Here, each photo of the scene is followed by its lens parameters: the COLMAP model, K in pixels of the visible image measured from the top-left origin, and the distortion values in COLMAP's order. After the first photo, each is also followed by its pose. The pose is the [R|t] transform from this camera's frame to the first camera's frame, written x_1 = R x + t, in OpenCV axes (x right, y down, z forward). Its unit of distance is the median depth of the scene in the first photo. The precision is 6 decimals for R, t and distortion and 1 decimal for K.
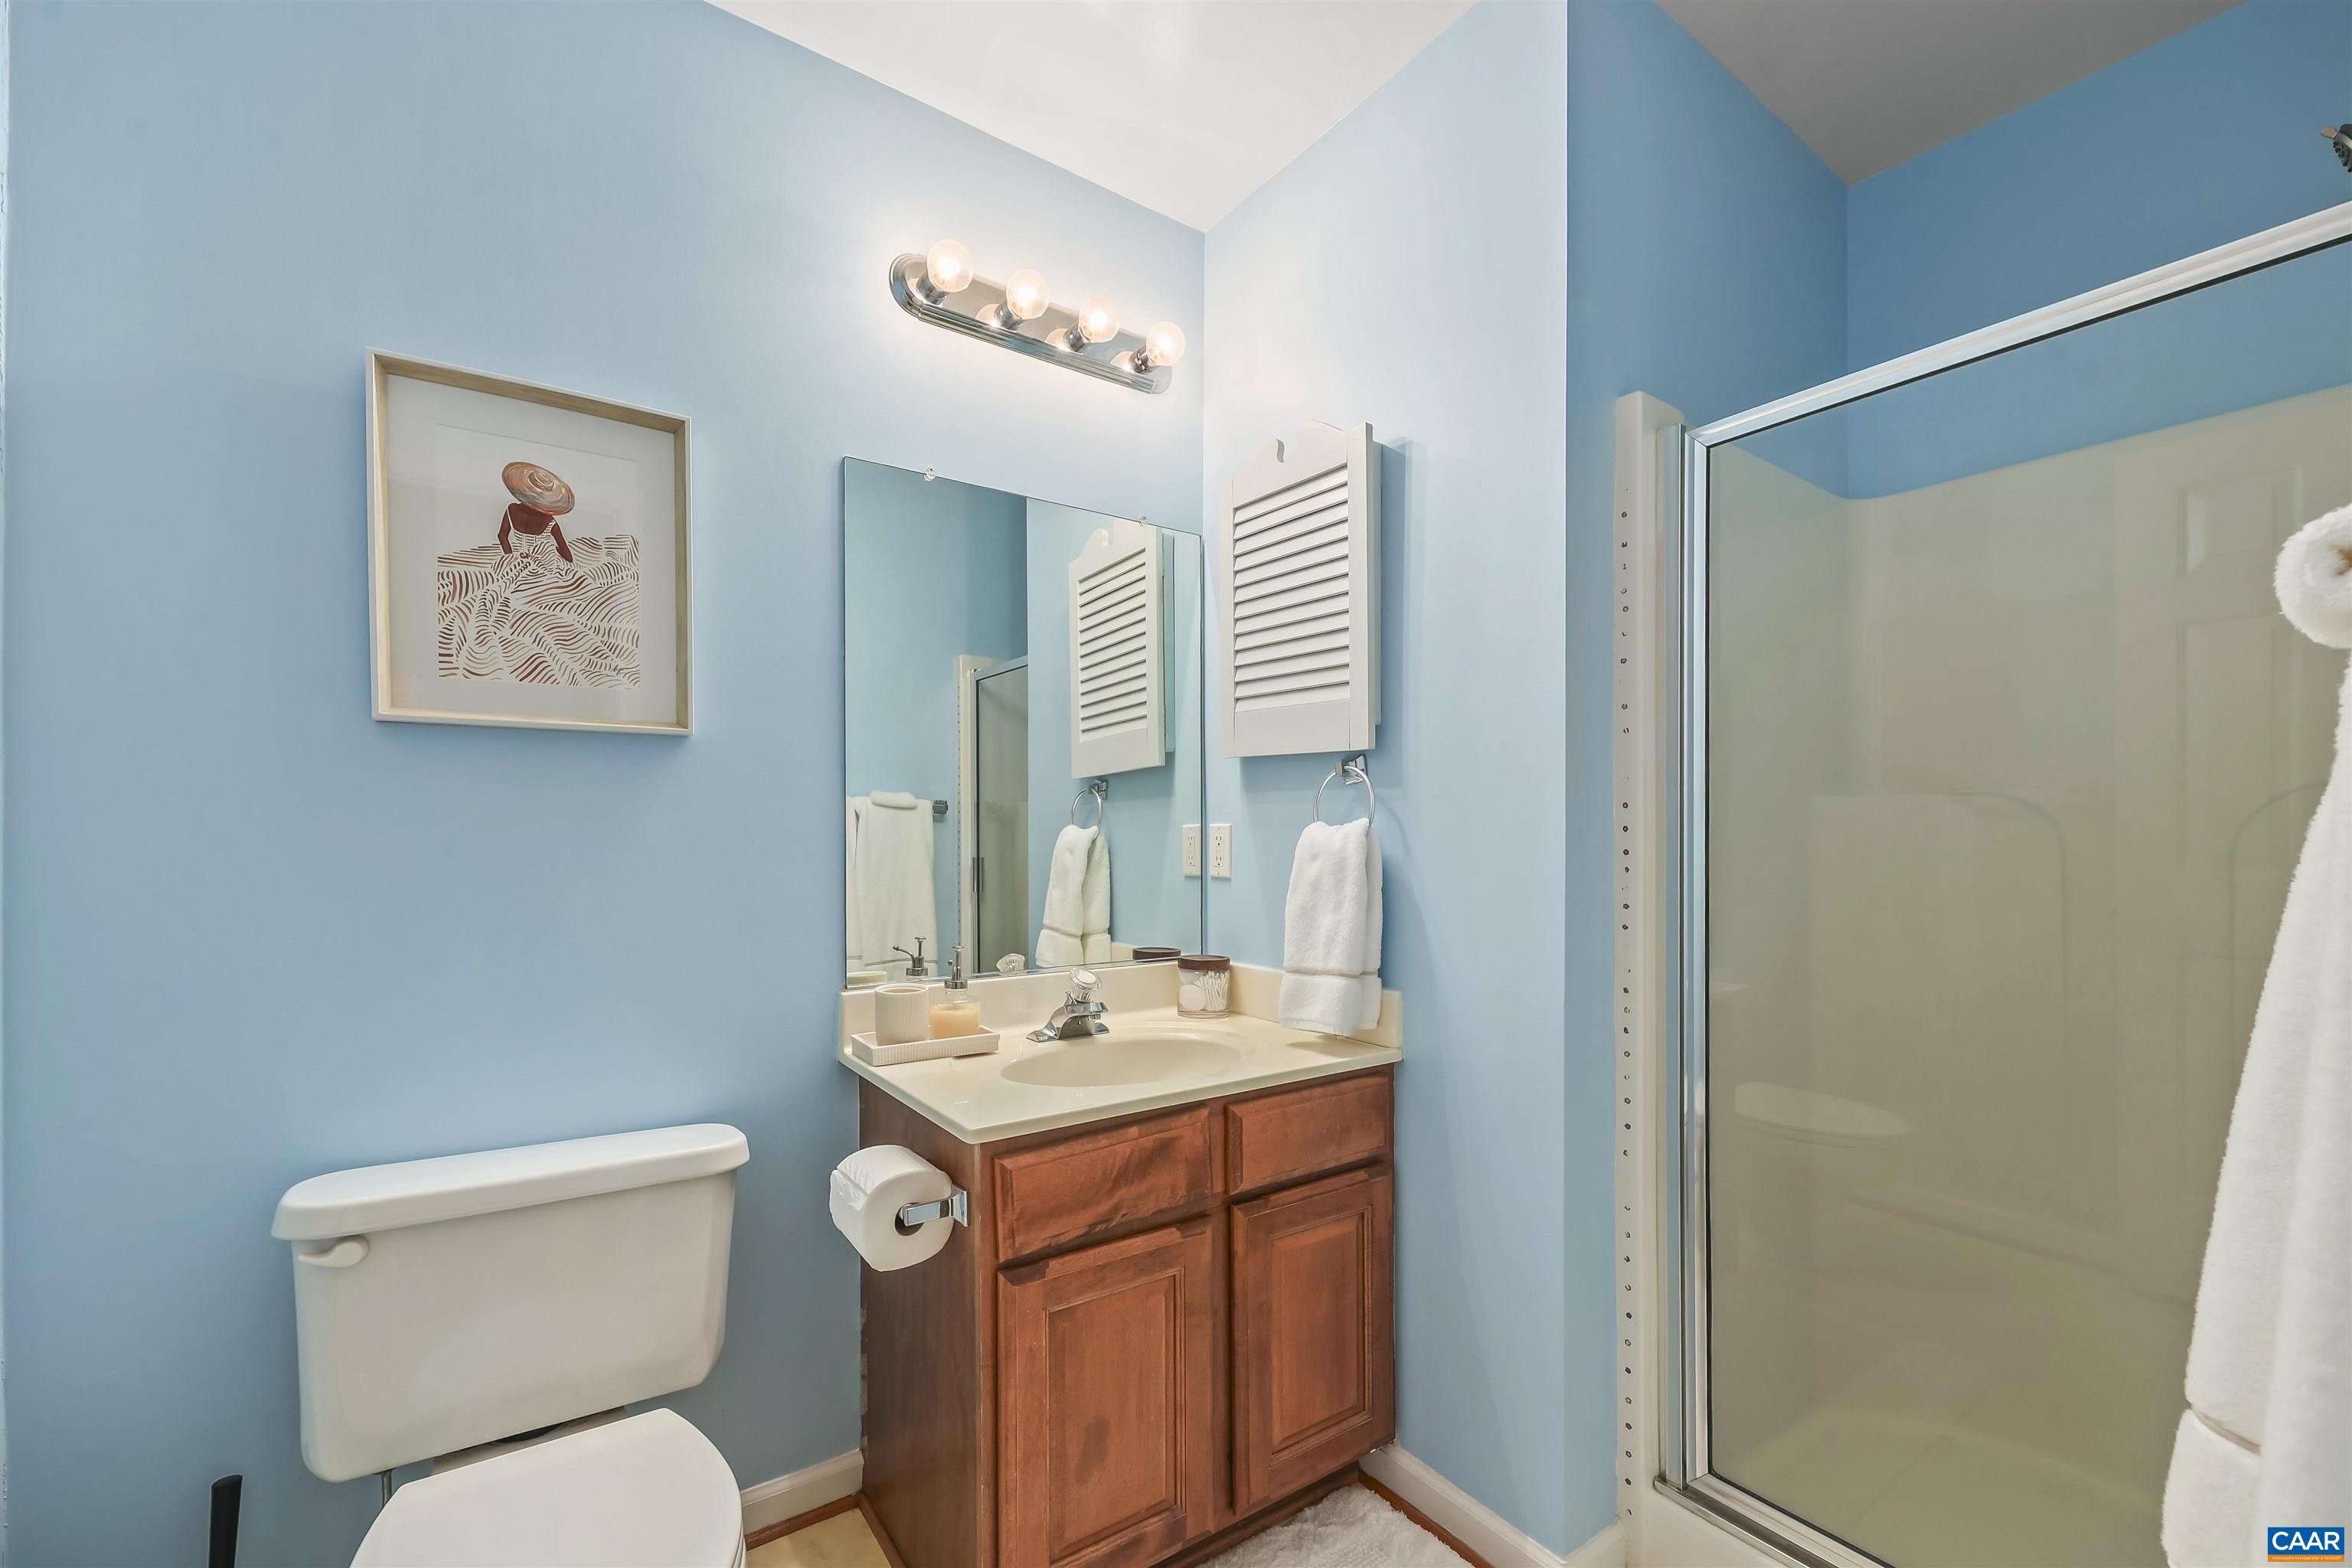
lens RADIAL K [[980.8, 0, 1166.4], [0, 980.8, 807.5], [0, 0, 1]] dist [0.001917, 0.000454]
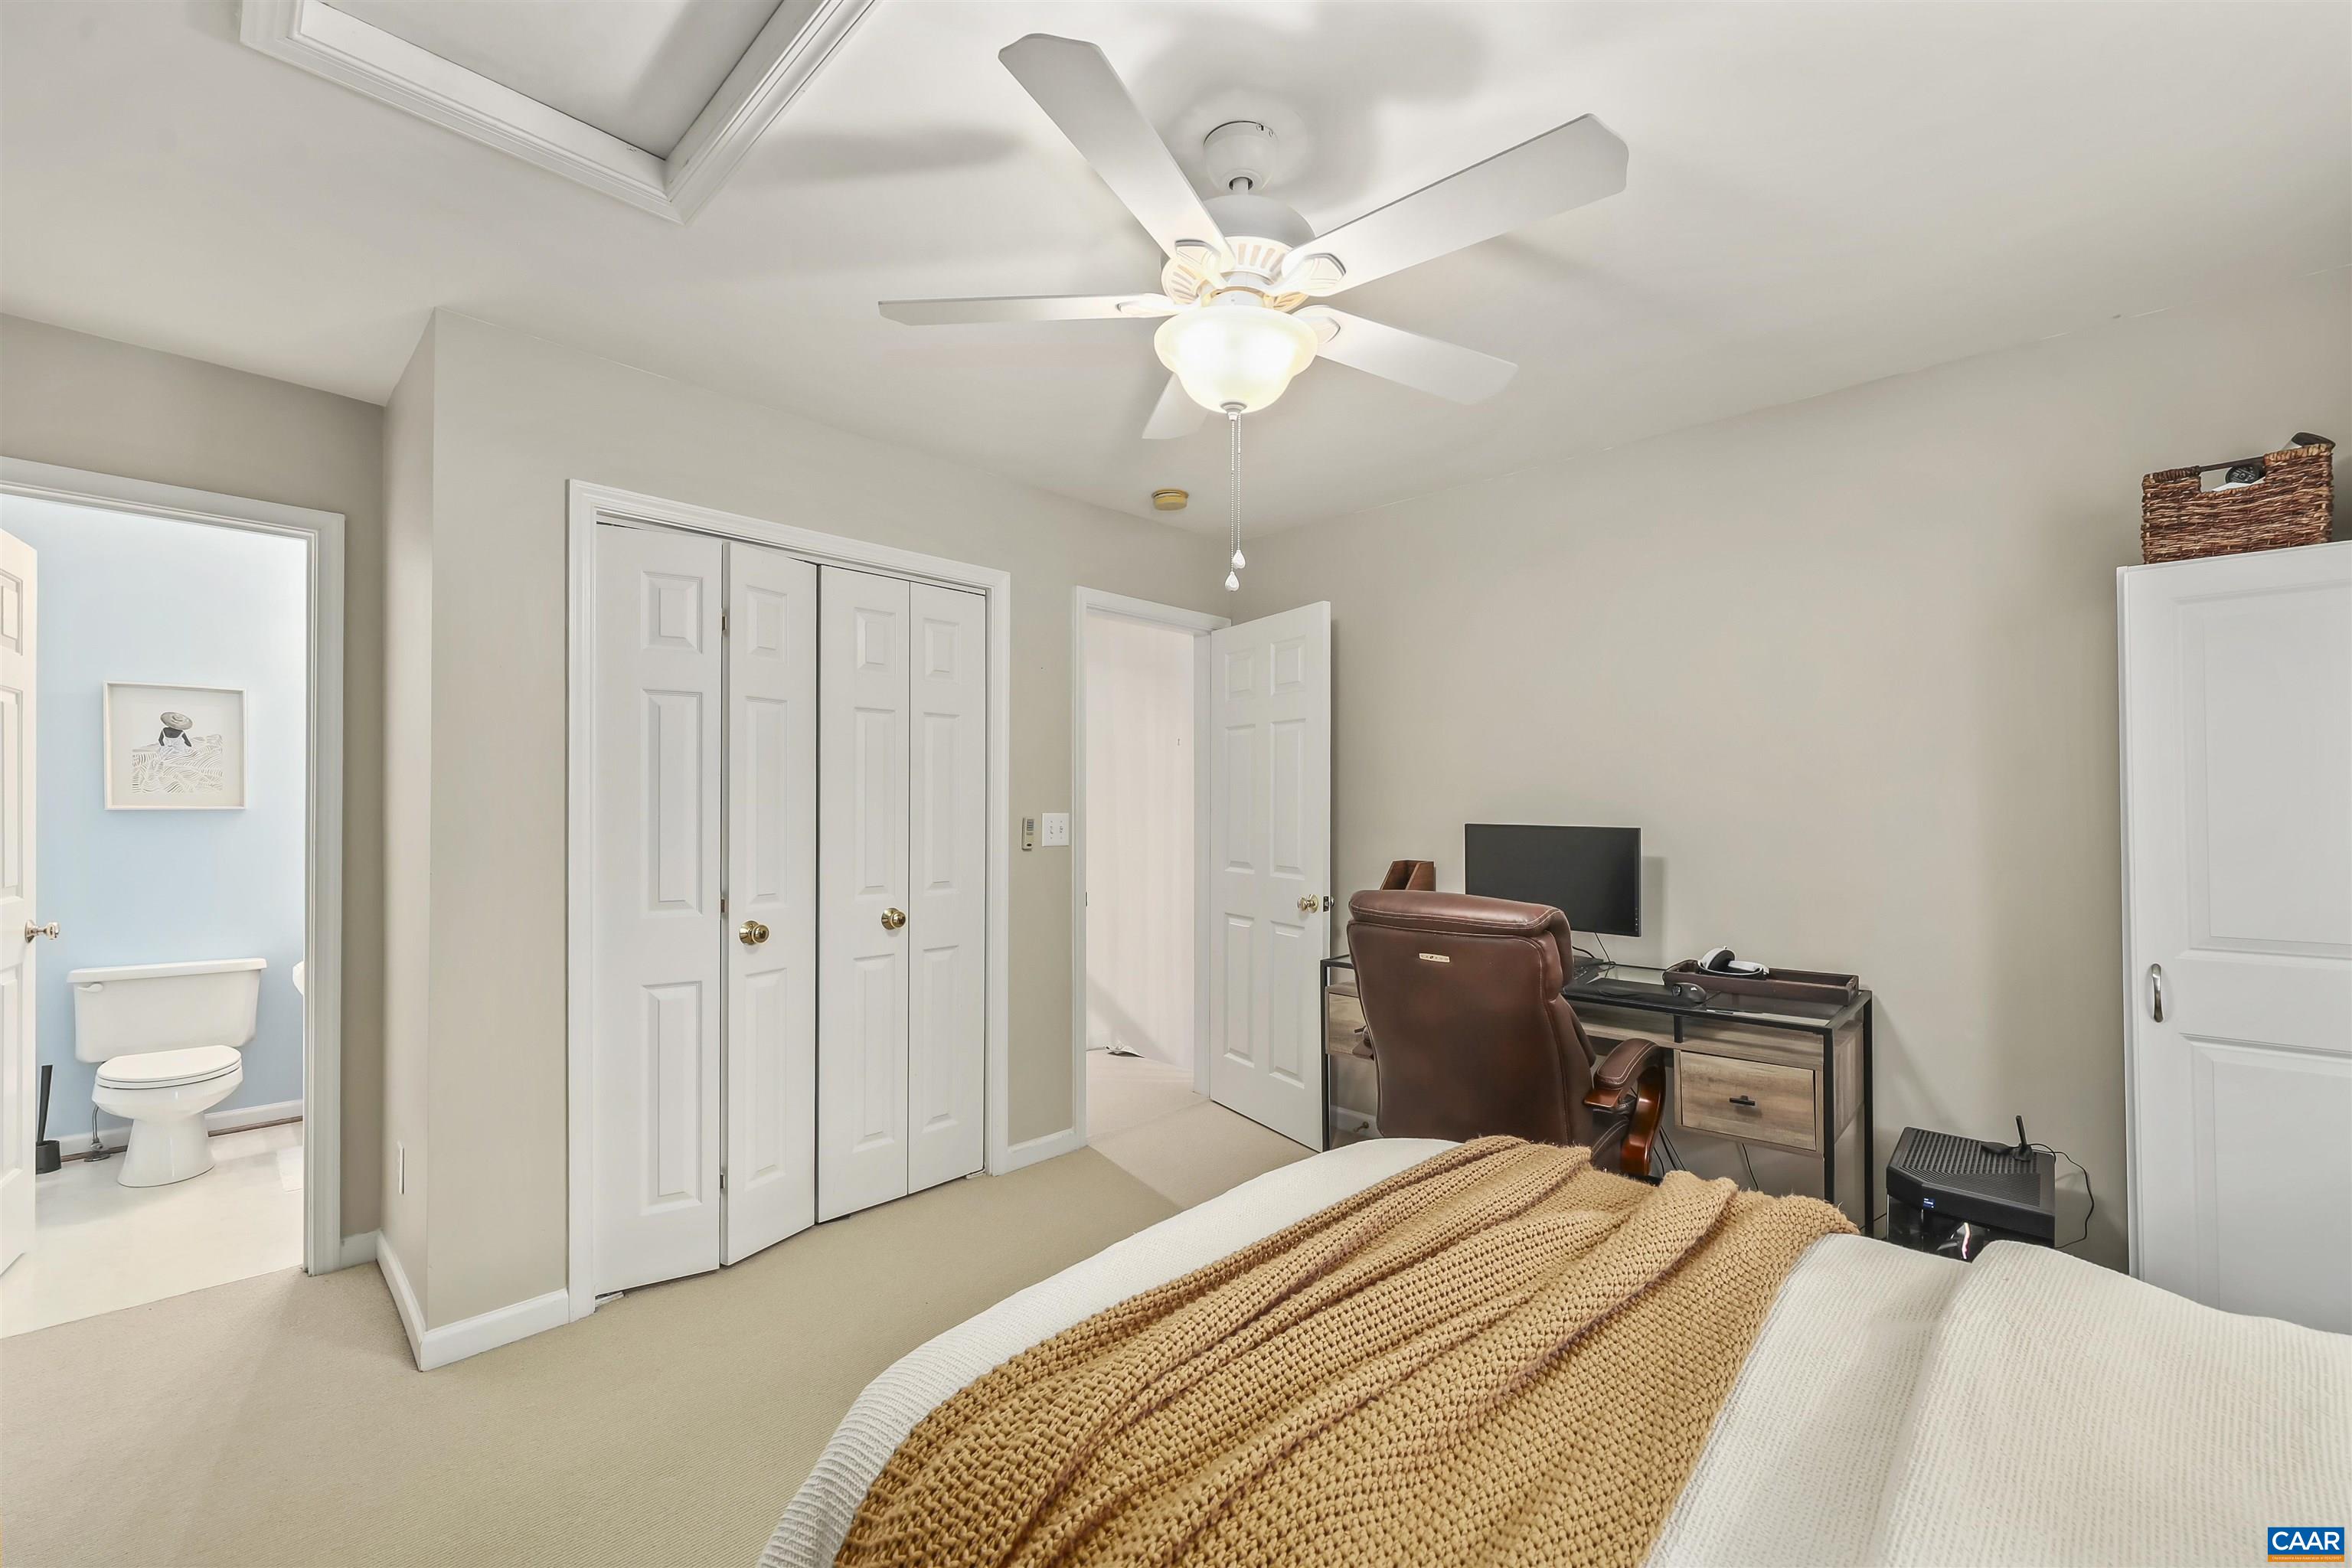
lens RADIAL K [[980.8, 0, 1185.3], [0, 980.8, 792.4], [0, 0, 1]] dist [0.001917, 0.000454]
pose [[0.984359, 0.000252, 0.176176, 1.632822], [0.001134, 0.999969, -0.007764, -0.102778], [-0.176173, 0.007843, 0.984328, -2.173045]]
